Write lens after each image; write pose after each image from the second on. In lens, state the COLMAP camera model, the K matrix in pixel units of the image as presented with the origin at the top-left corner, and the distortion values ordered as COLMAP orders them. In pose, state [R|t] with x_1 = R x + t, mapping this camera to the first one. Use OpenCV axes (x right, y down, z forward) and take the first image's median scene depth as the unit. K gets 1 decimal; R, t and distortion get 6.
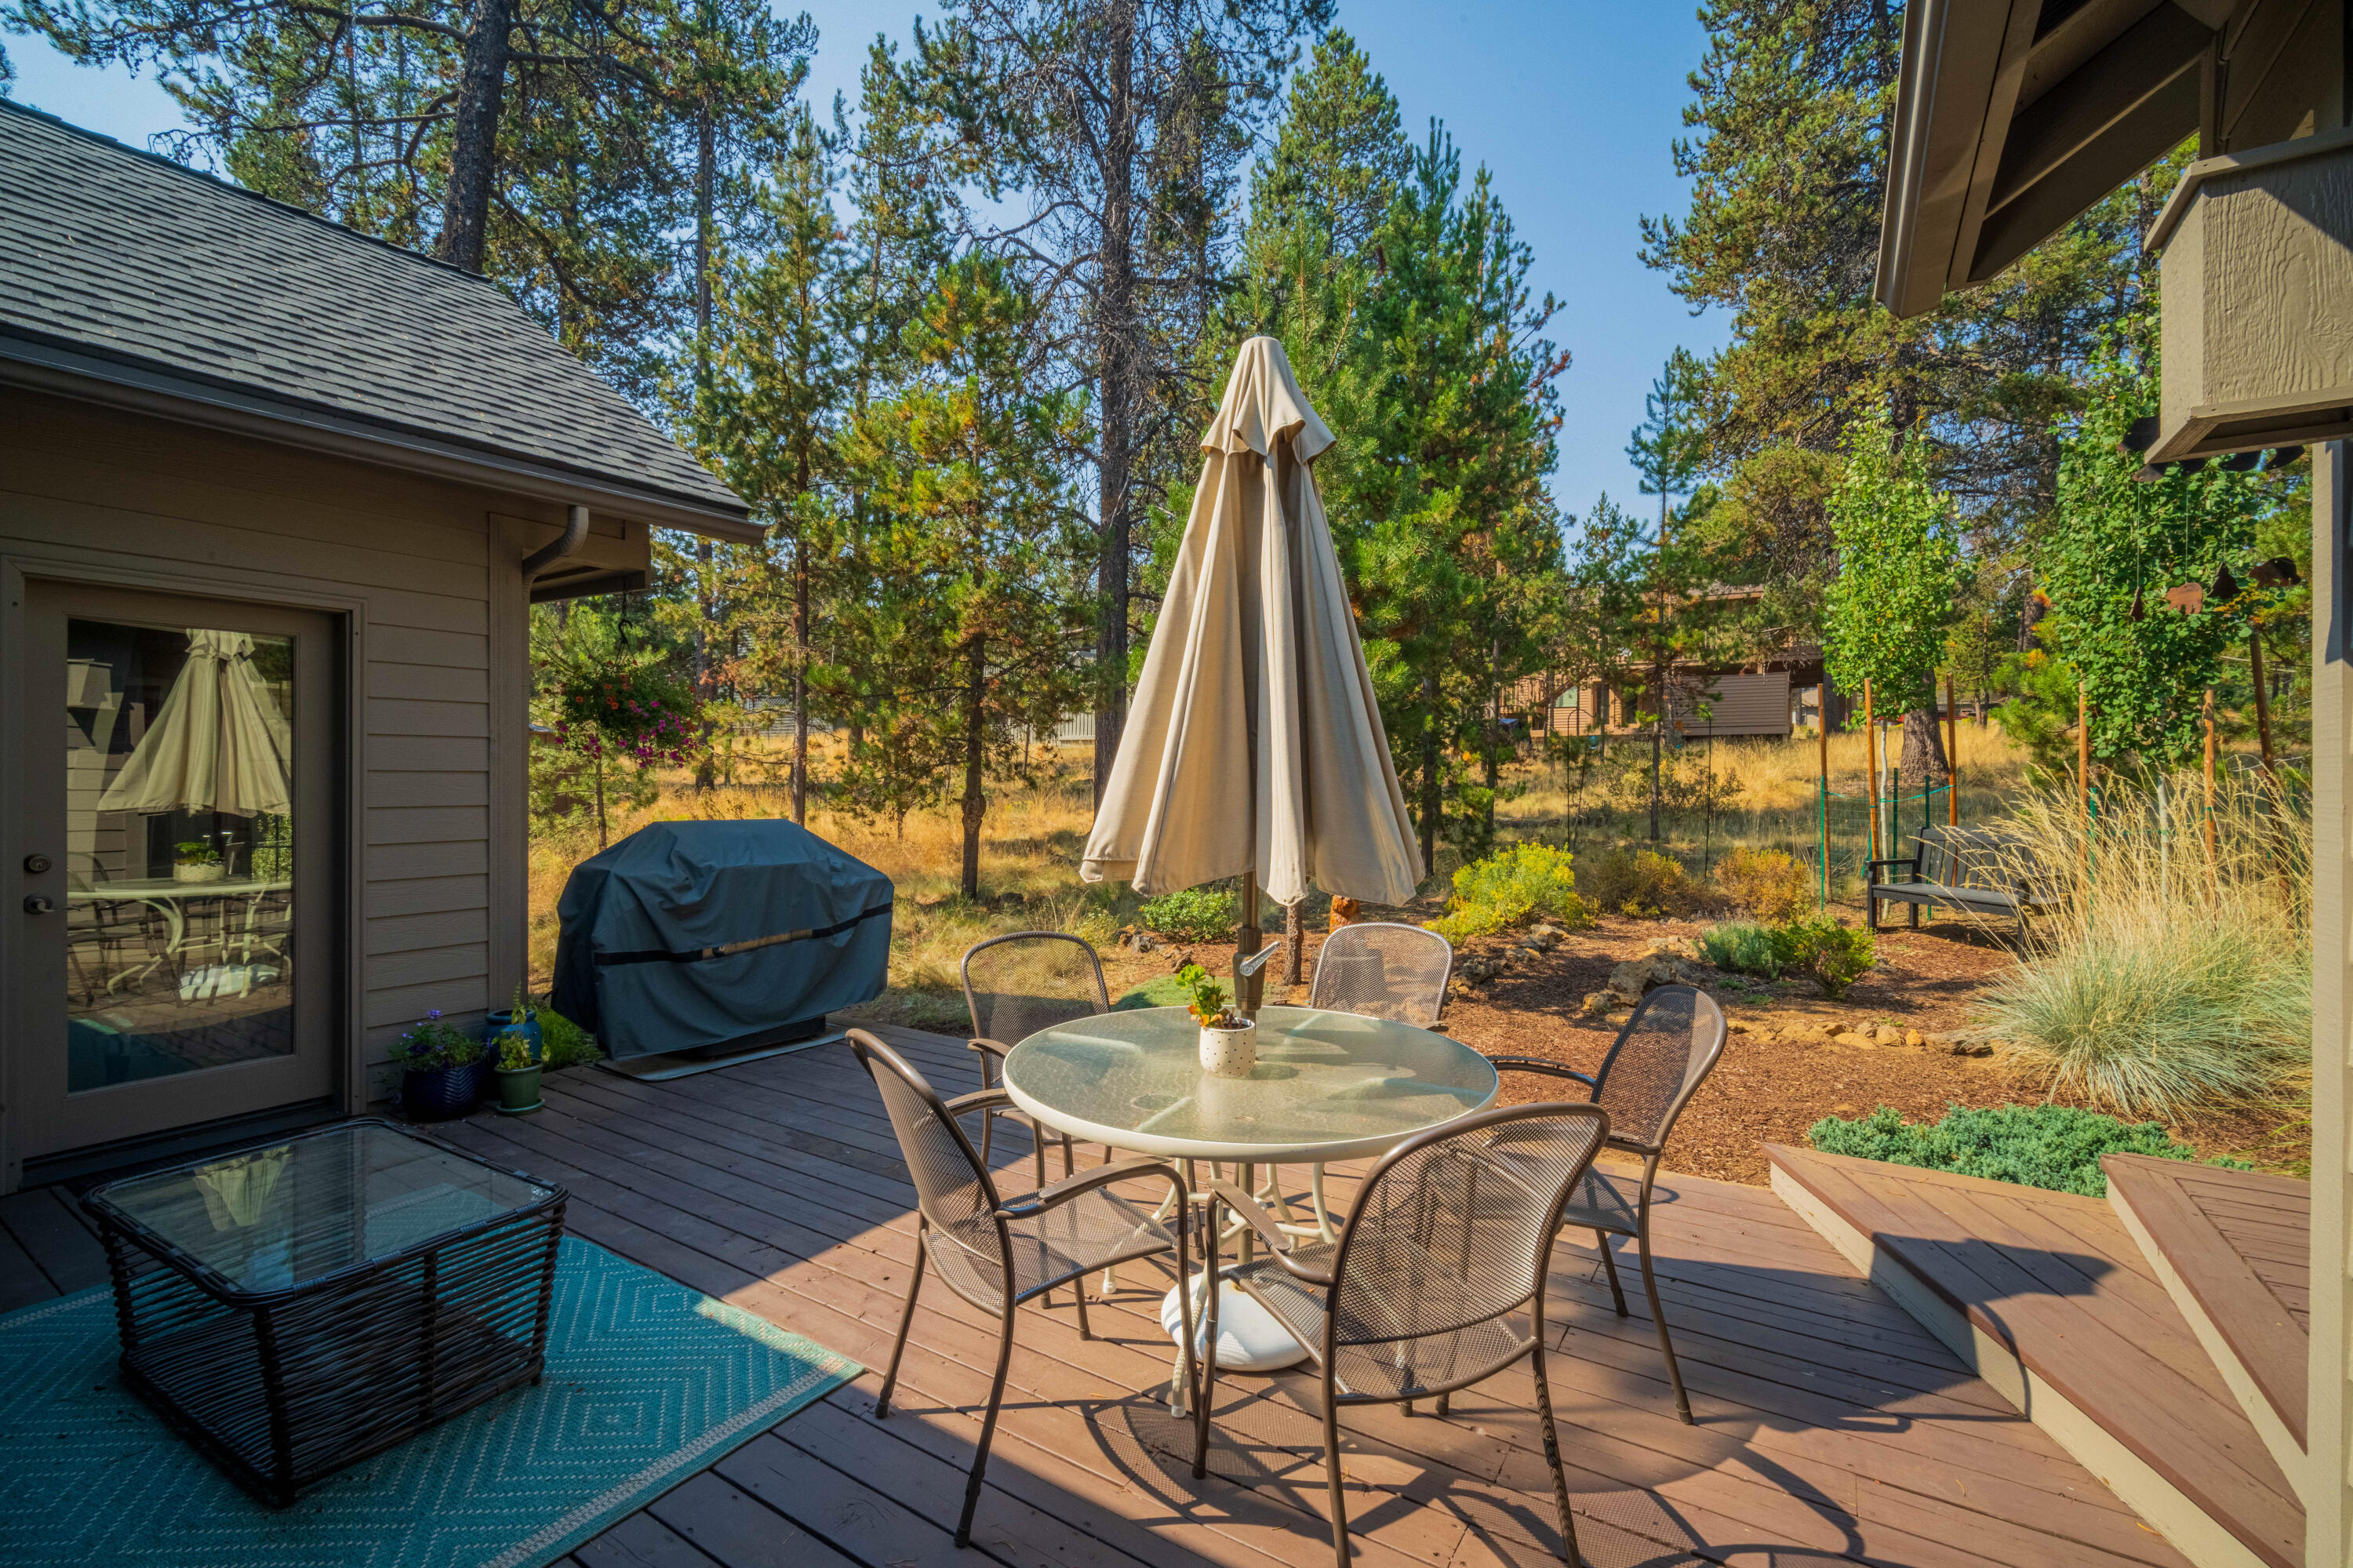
lens RADIAL K [[1030.0, 0, 1172.5], [0, 1030.0, 778.9], [0, 0, 1]] dist [-0.014314, 0.005569]
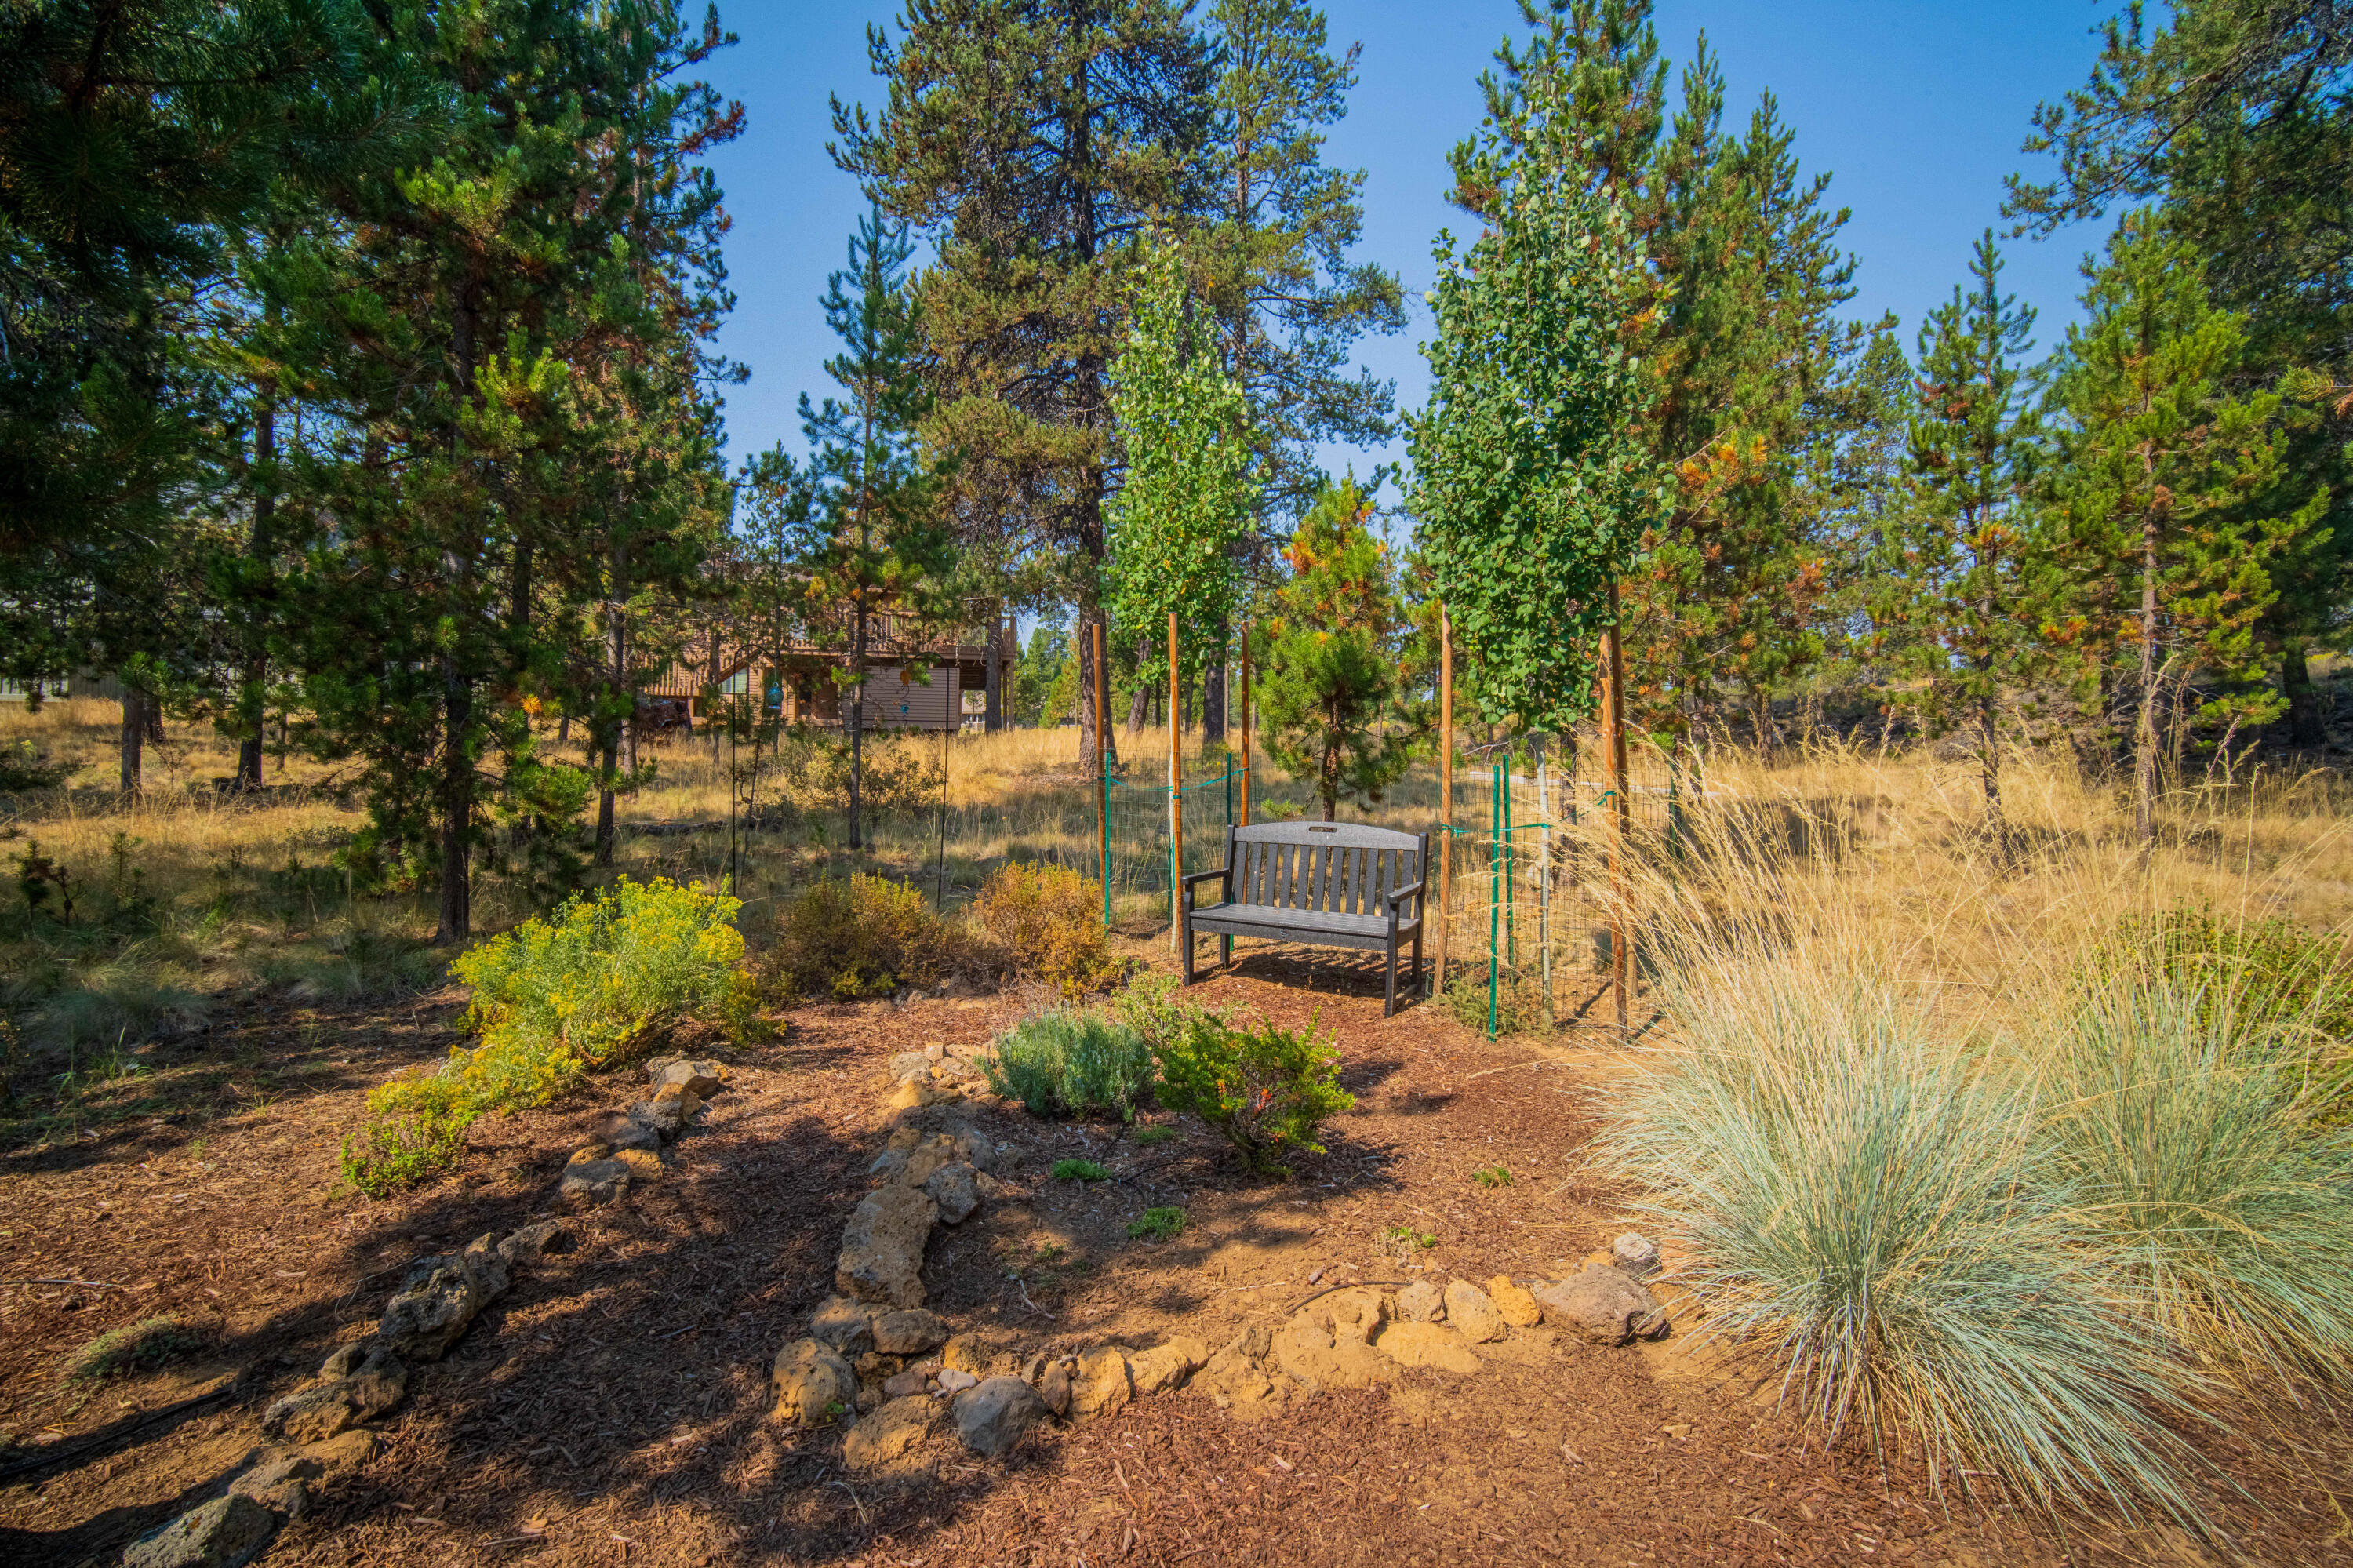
lens RADIAL K [[1030.0, 0, 1172.5], [0, 1030.0, 778.9], [0, 0, 1]] dist [-0.014314, 0.005569]
pose [[0.718512, 0.005314, 0.695495, 0.128210], [-0.005651, 0.999982, -0.001802, 0.010822], [-0.695492, -0.002636, 0.718529, 0.329385]]
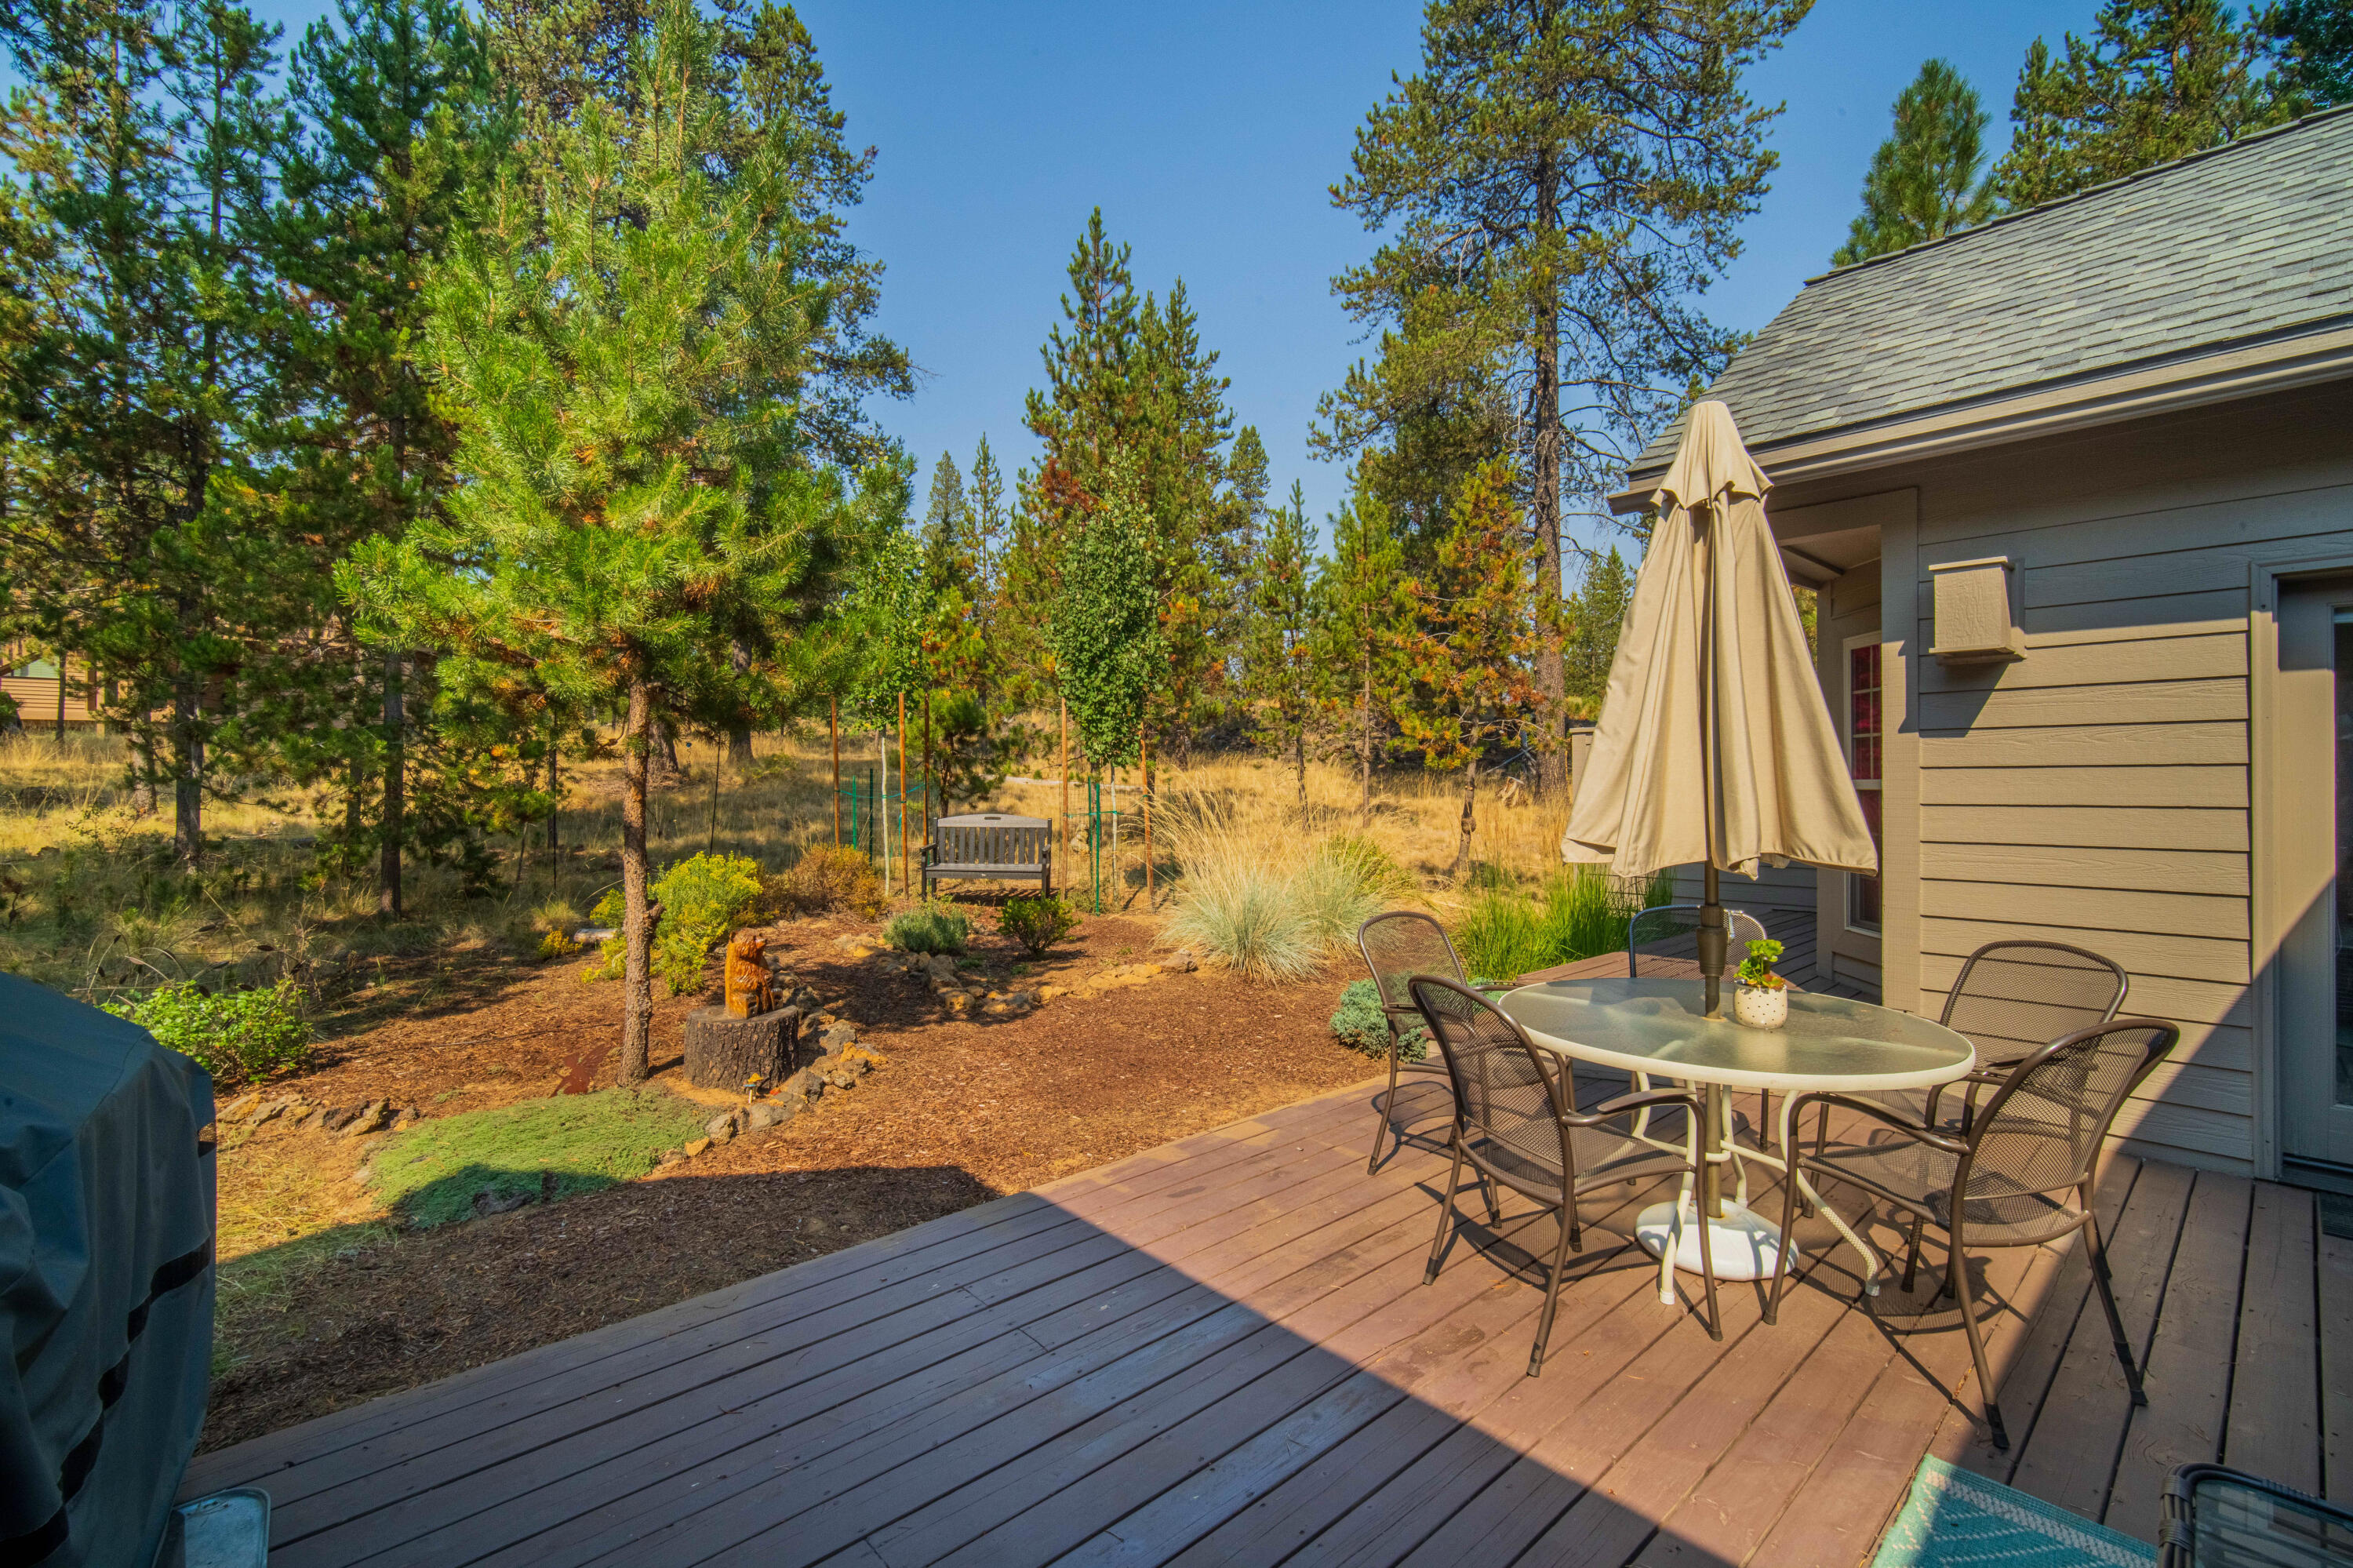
lens RADIAL K [[1030.0, 0, 1172.5], [0, 1030.0, 778.9], [0, 0, 1]] dist [-0.014314, 0.005569]
pose [[0.268787, -0.004065, 0.963191, -0.253249], [0.004691, 0.999985, 0.002912, -0.000135], [-0.963188, 0.003736, 0.268802, 0.253931]]
